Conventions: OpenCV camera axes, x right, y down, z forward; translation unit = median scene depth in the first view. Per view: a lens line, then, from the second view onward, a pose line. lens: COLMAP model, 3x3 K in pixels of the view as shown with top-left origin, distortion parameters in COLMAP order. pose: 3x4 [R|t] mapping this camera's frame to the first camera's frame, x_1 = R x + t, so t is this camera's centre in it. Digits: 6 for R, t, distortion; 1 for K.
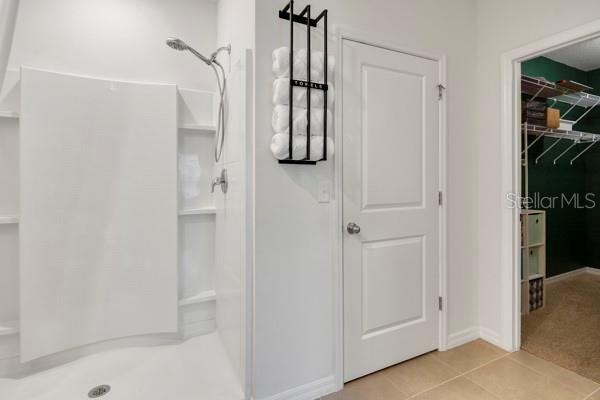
lens RADIAL K [[296.8, 0, 297.5], [0, 296.8, 177.4], [0, 0, 1]] dist [-0.011118, -0.001853]
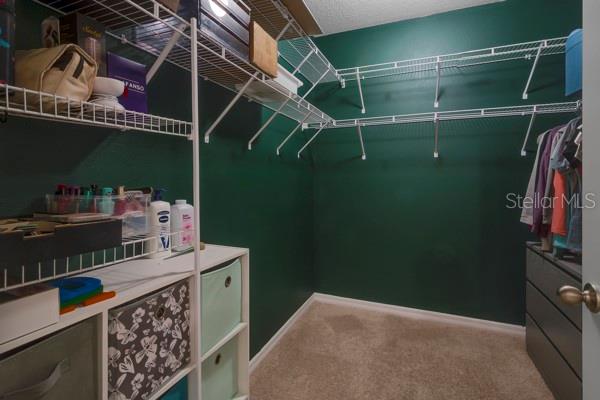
lens RADIAL K [[296.8, 0, 295.8], [0, 296.8, 181.1], [0, 0, 1]] dist [-0.011118, -0.001853]
pose [[0.747750, -0.006468, 0.663949, 0.517212], [-0.000599, 0.999946, 0.010416, 0.005232], [-0.663980, -0.008186, 0.747705, 0.534576]]
